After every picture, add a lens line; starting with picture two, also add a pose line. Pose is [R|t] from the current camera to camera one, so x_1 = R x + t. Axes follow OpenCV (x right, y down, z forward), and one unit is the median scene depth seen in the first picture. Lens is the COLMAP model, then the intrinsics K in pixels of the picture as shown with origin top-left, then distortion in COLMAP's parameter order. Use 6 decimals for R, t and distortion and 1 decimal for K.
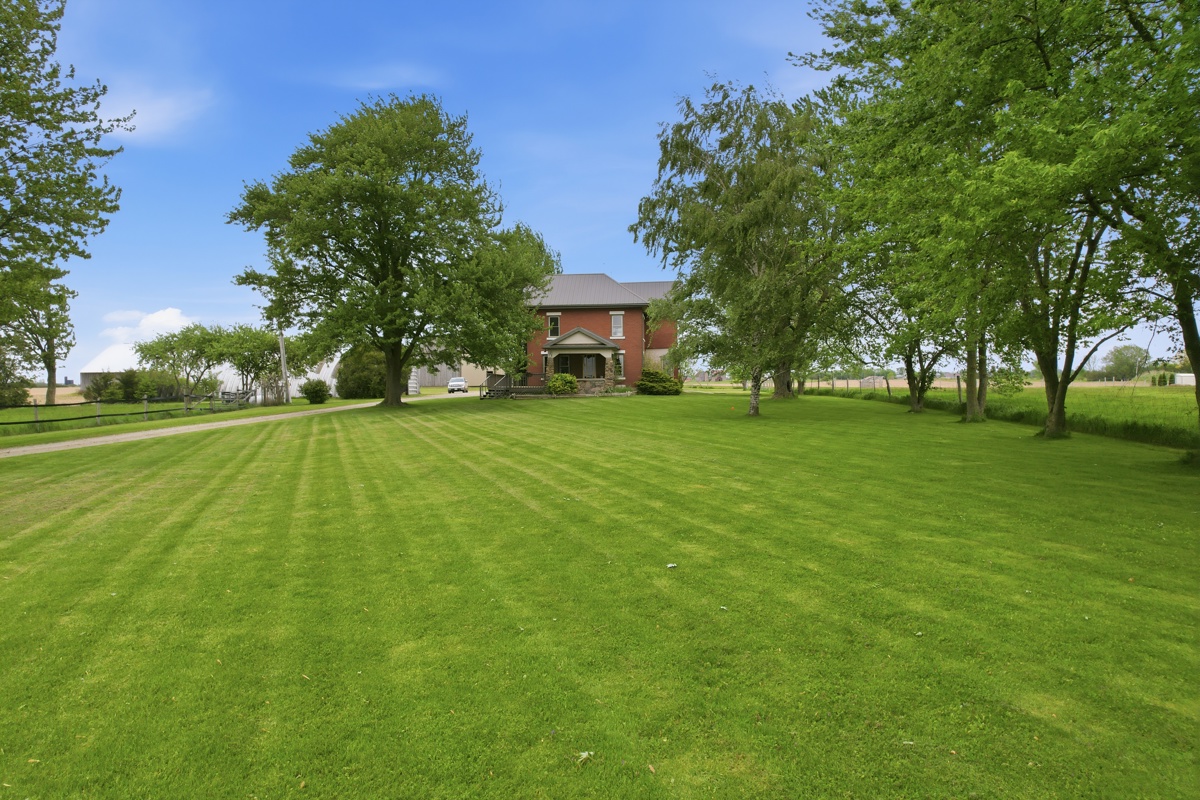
lens RADIAL K [[766.9, 0, 600.0], [0, 766.9, 400.0], [0, 0, 1]] dist [-0.072628, 0.076628]
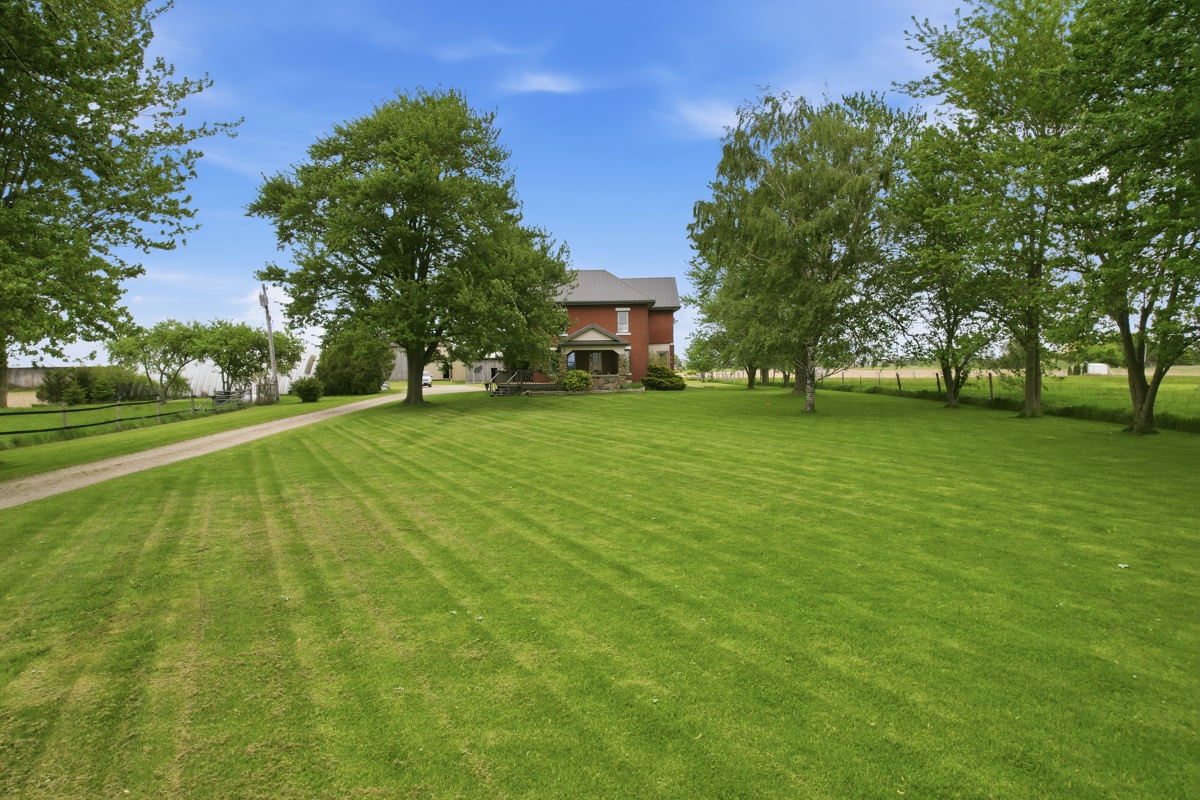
lens RADIAL K [[766.9, 0, 600.0], [0, 766.9, 400.0], [0, 0, 1]] dist [-0.072628, 0.076628]
pose [[0.993102, -0.010598, 0.116777, -0.156401], [0.009024, 0.999861, 0.014002, -0.010294], [-0.116909, -0.012852, 0.993059, -0.003564]]
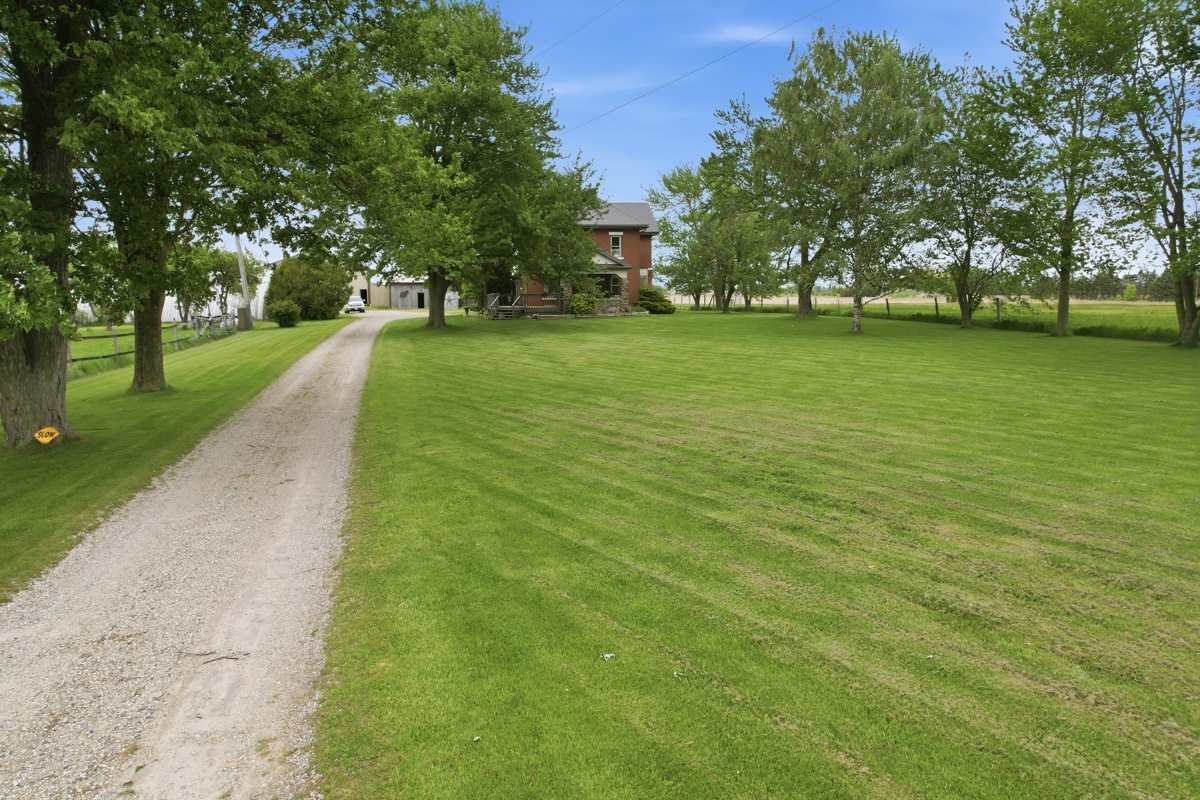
lens RADIAL K [[766.9, 0, 600.0], [0, 766.9, 400.0], [0, 0, 1]] dist [-0.072628, 0.076628]
pose [[0.957285, -0.041367, 0.286171, -0.369844], [0.009684, 0.993745, 0.111255, -0.007805], [-0.288983, -0.103732, 0.951698, 0.009936]]
